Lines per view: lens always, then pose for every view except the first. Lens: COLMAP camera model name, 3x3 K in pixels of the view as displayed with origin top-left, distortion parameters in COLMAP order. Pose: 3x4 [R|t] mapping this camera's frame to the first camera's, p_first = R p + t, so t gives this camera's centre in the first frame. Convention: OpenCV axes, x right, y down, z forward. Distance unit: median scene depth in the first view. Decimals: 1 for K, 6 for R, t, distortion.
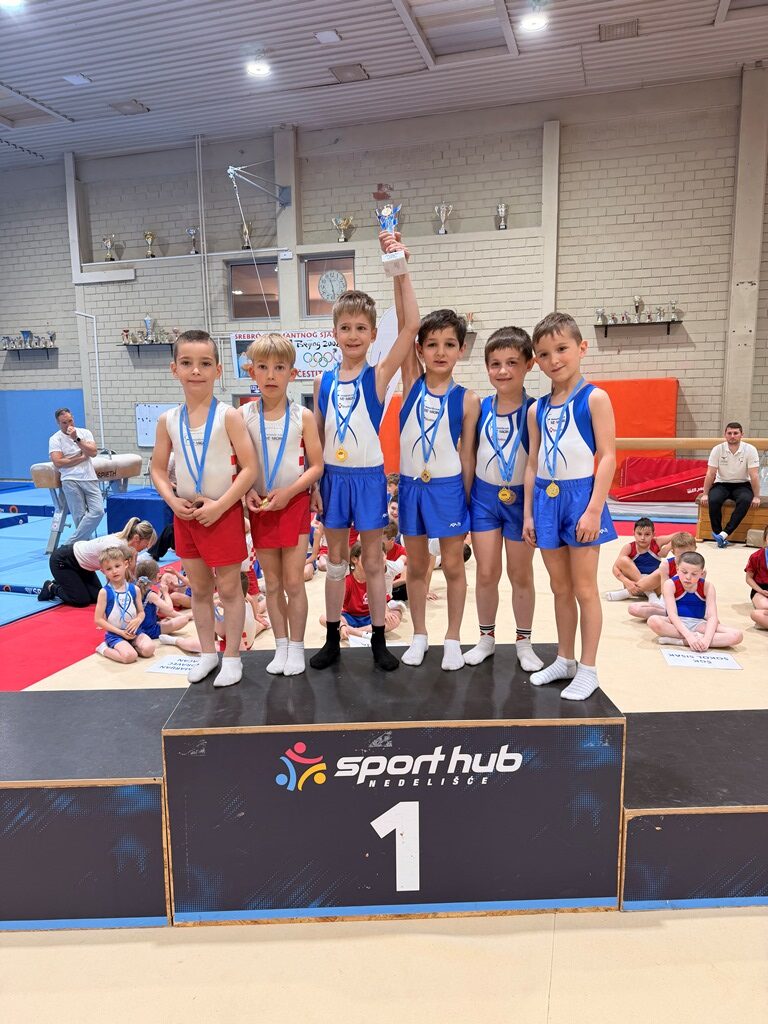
lens RADIAL K [[739.9, 0, 382.6], [0, 739.9, 521.5], [0, 0, 1]] dist [0.021558, -0.007936]
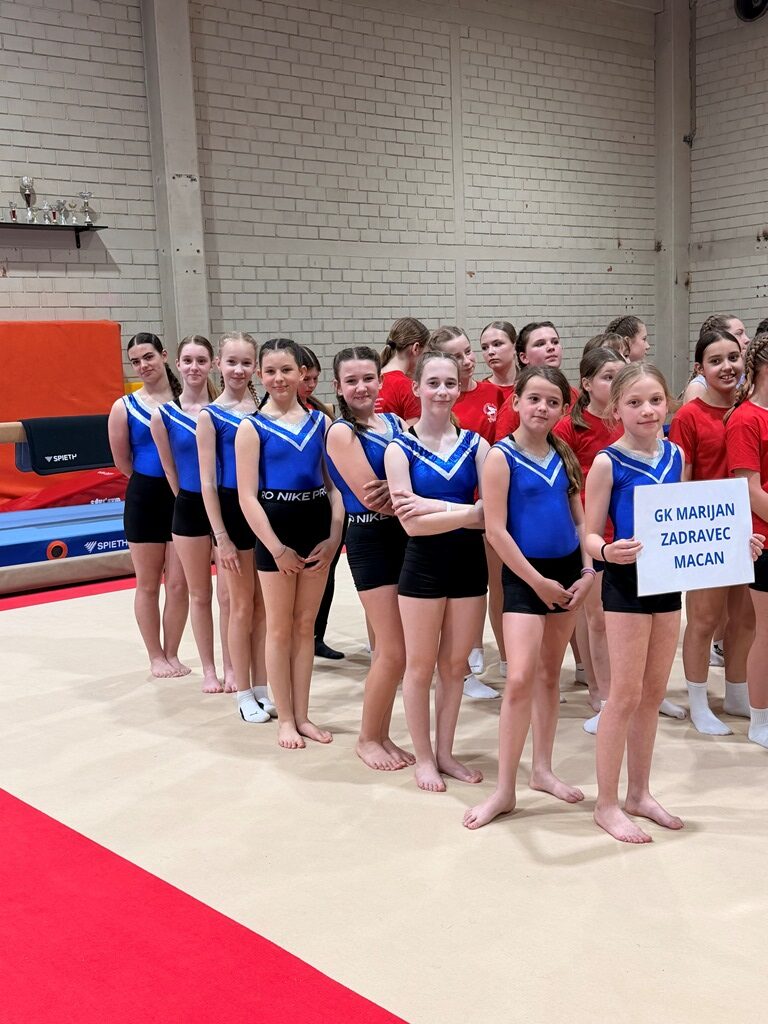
lens RADIAL K [[1233.0, 0, 381.7], [0, 1233.0, 511.7], [0, 0, 1]] dist [0.033310, 0.000000]
pose [[0.563852, -0.115088, 0.817818, -0.299716], [0.146251, 0.988507, 0.038275, -0.043017], [-0.812824, 0.098025, 0.574203, 0.242171]]
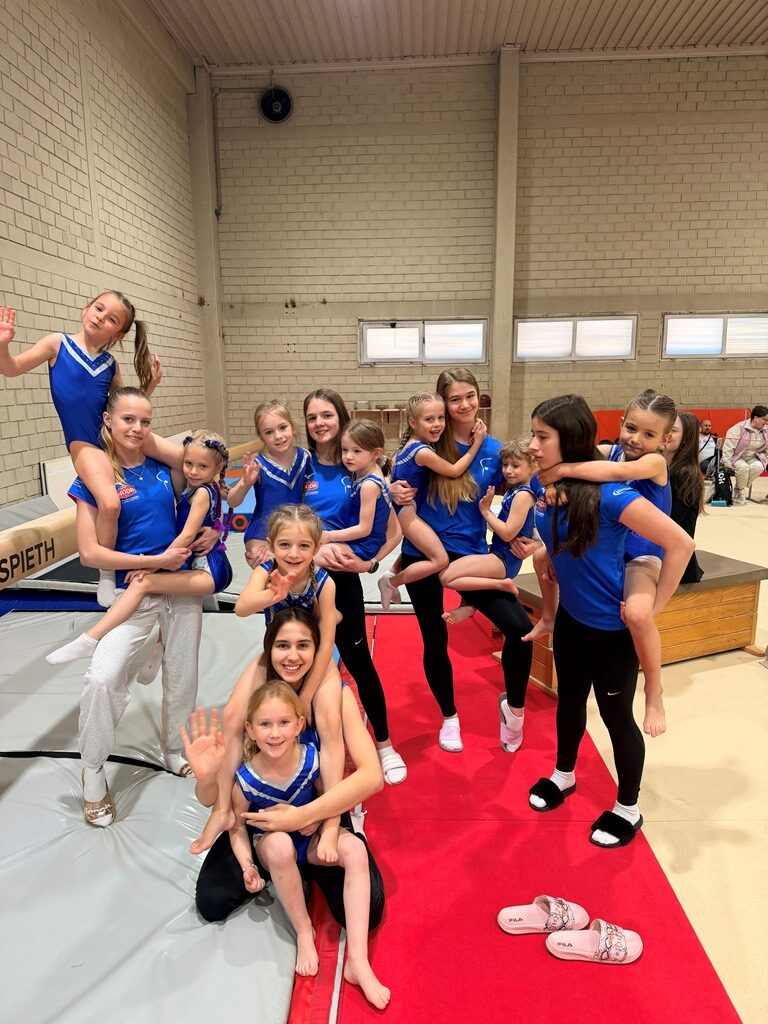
lens RADIAL K [[739.9, 0, 377.0], [0, 739.9, 518.7], [0, 0, 1]] dist [0.021558, -0.007936]
pose [[-0.245658, -0.165520, 0.955120, 0.006475], [0.131550, 0.970506, 0.202021, -0.126266], [-0.960389, 0.175274, -0.216639, 0.777677]]
